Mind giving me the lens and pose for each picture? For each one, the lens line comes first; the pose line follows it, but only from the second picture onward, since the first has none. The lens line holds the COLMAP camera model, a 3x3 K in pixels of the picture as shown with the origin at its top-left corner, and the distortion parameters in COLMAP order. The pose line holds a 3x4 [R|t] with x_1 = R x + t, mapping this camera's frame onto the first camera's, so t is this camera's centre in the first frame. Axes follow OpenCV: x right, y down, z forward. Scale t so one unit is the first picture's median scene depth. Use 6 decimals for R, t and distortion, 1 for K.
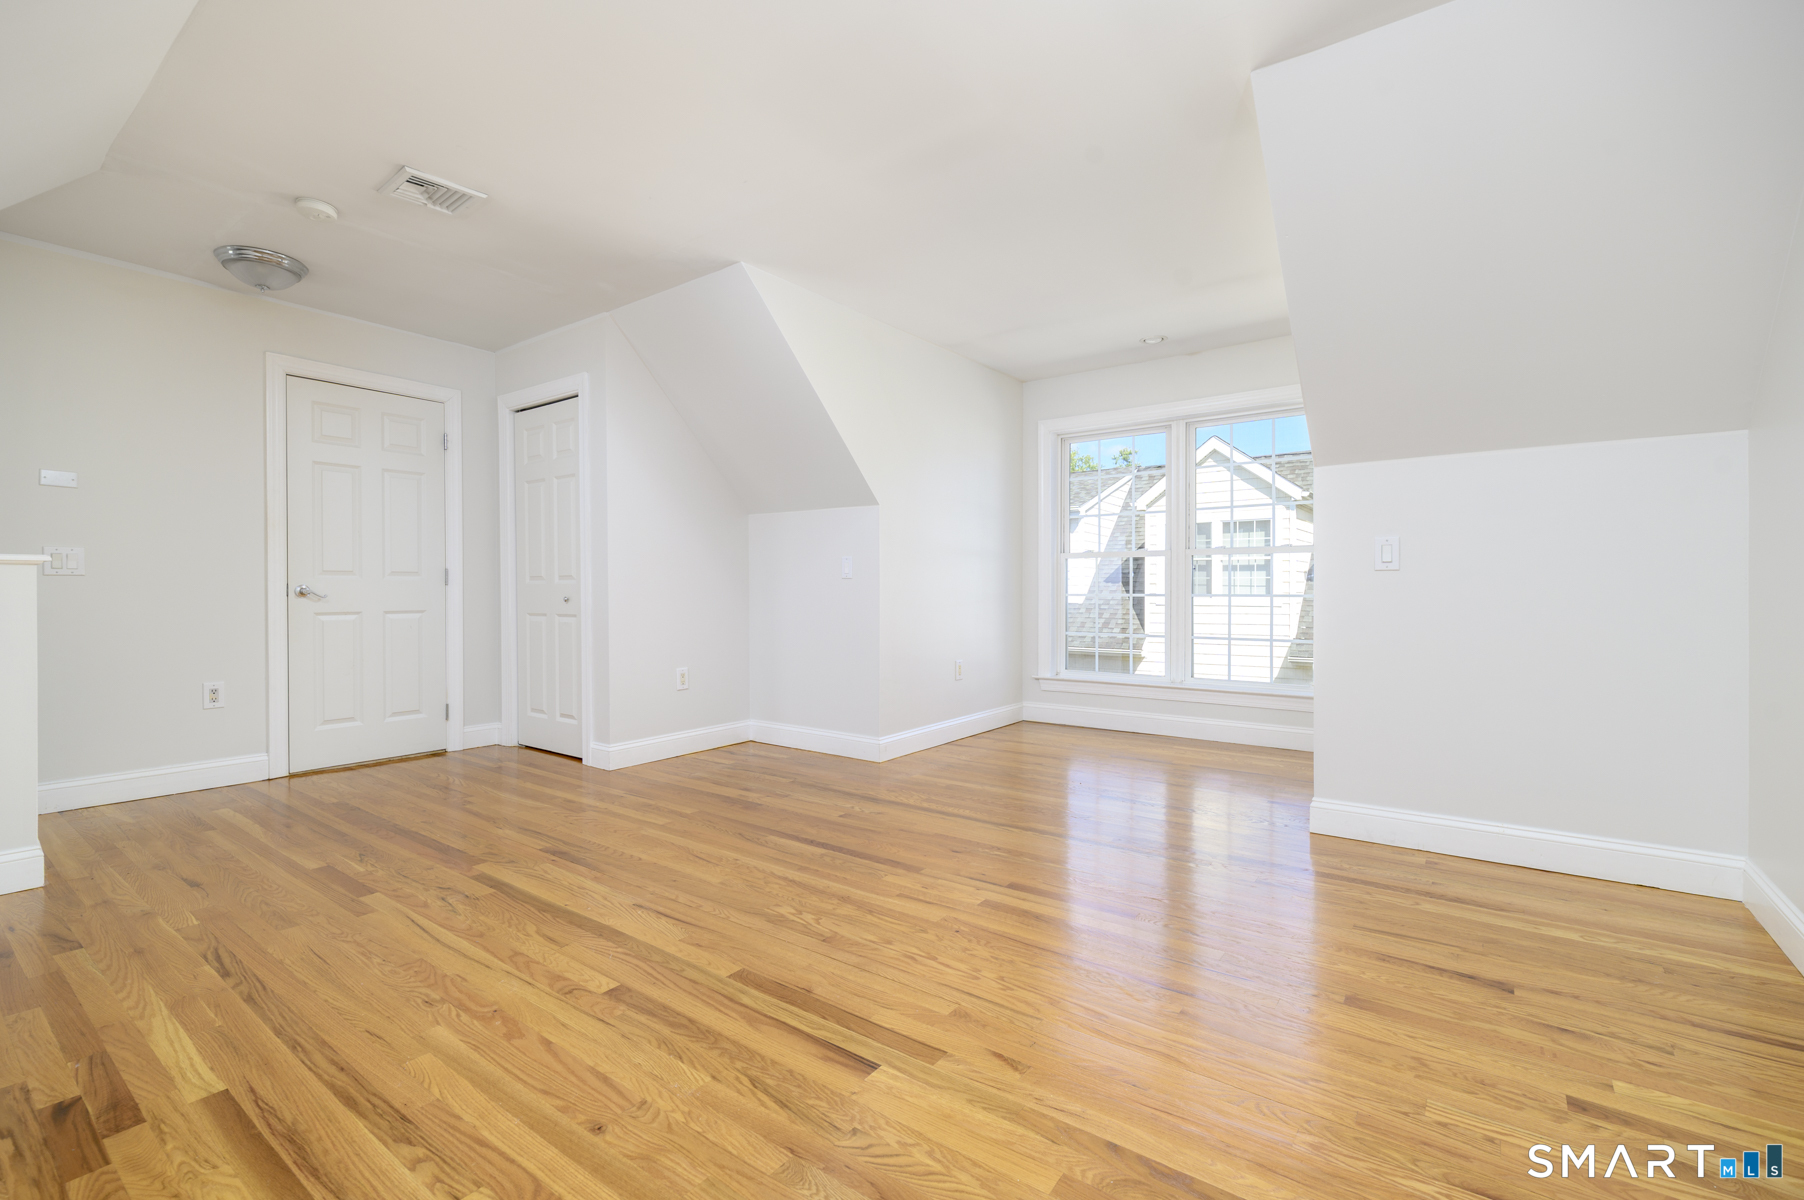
lens RADIAL K [[789.0, 0, 894.7], [0, 789.0, 602.2], [0, 0, 1]] dist [0.003604, -0.000444]
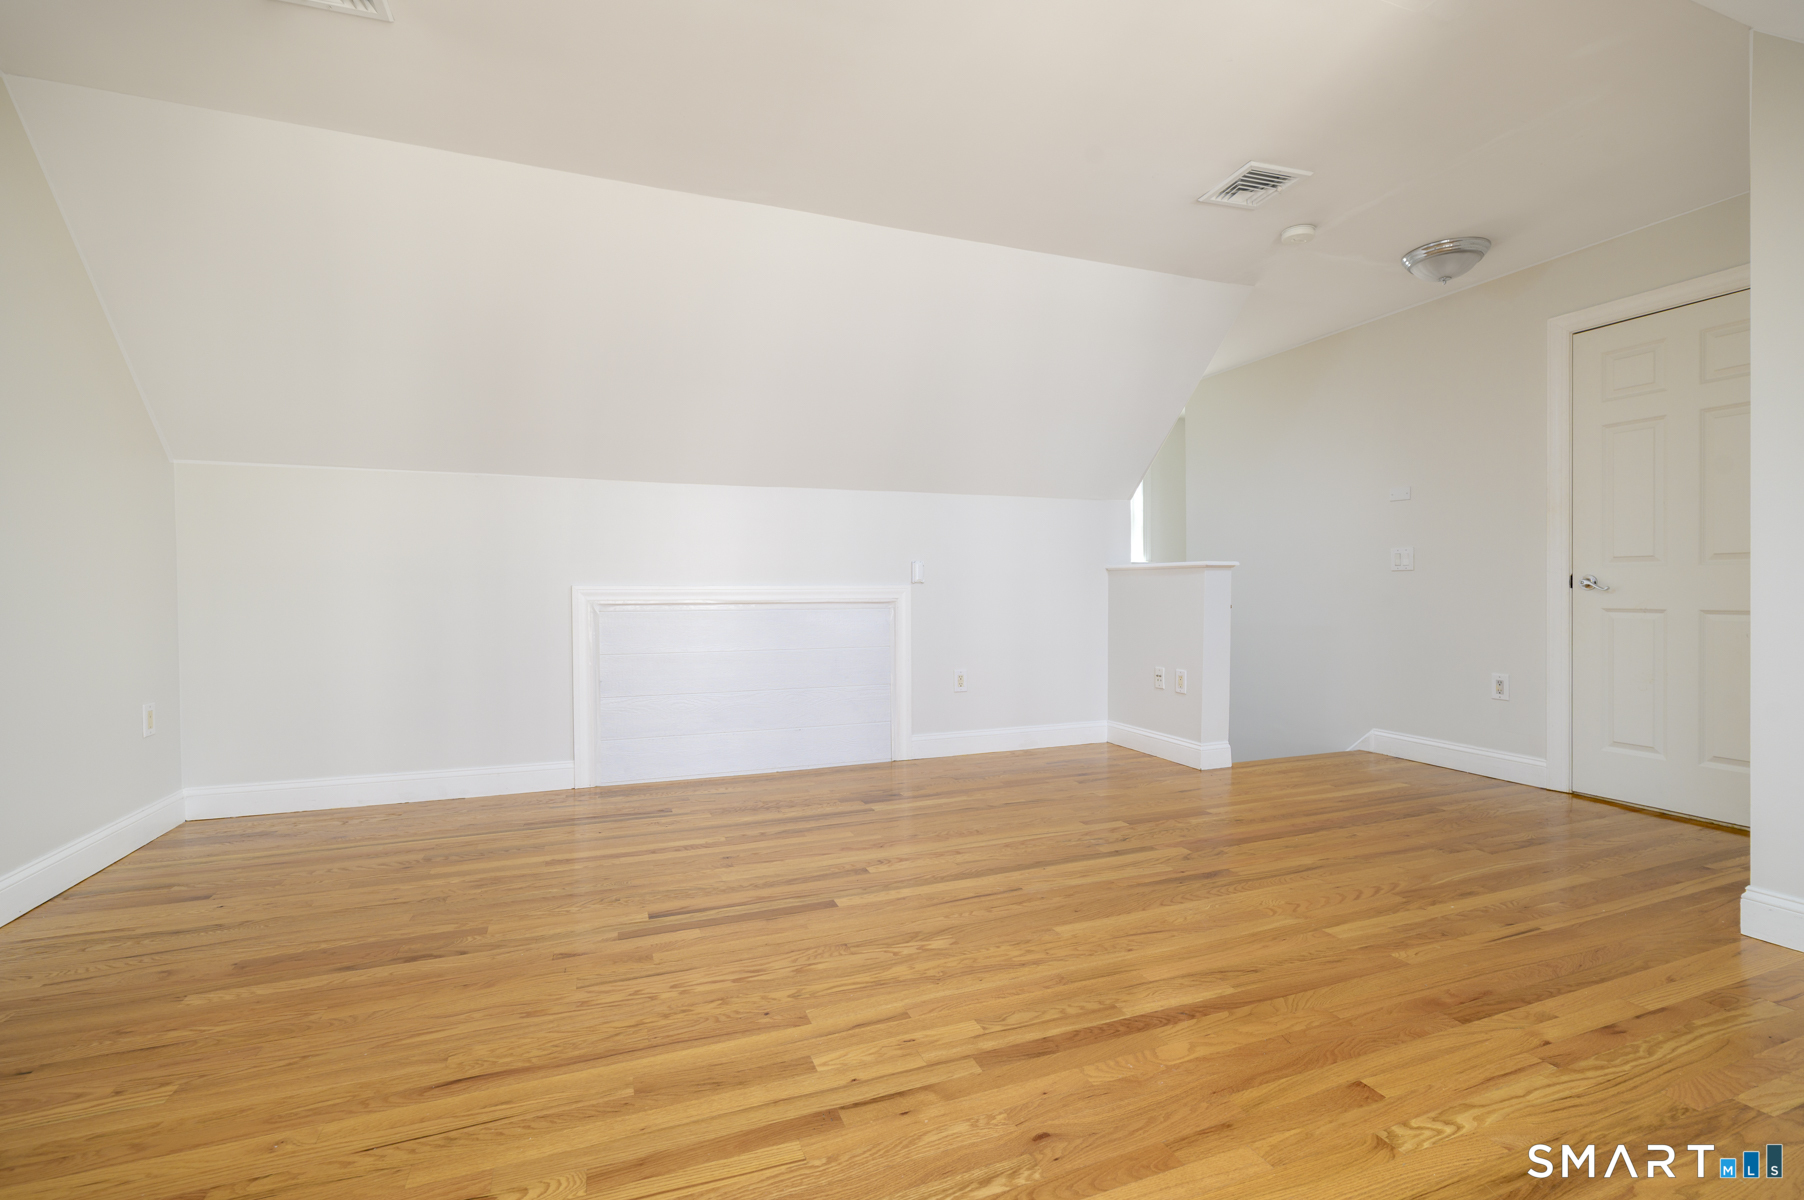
lens RADIAL K [[789.0, 0, 894.3], [0, 789.0, 587.0], [0, 0, 1]] dist [0.003604, -0.000444]
pose [[-0.535154, 0.003282, -0.844748, 0.570025], [-0.007157, 0.999939, 0.008419, -0.016063], [0.844724, 0.010551, -0.535098, 1.283299]]
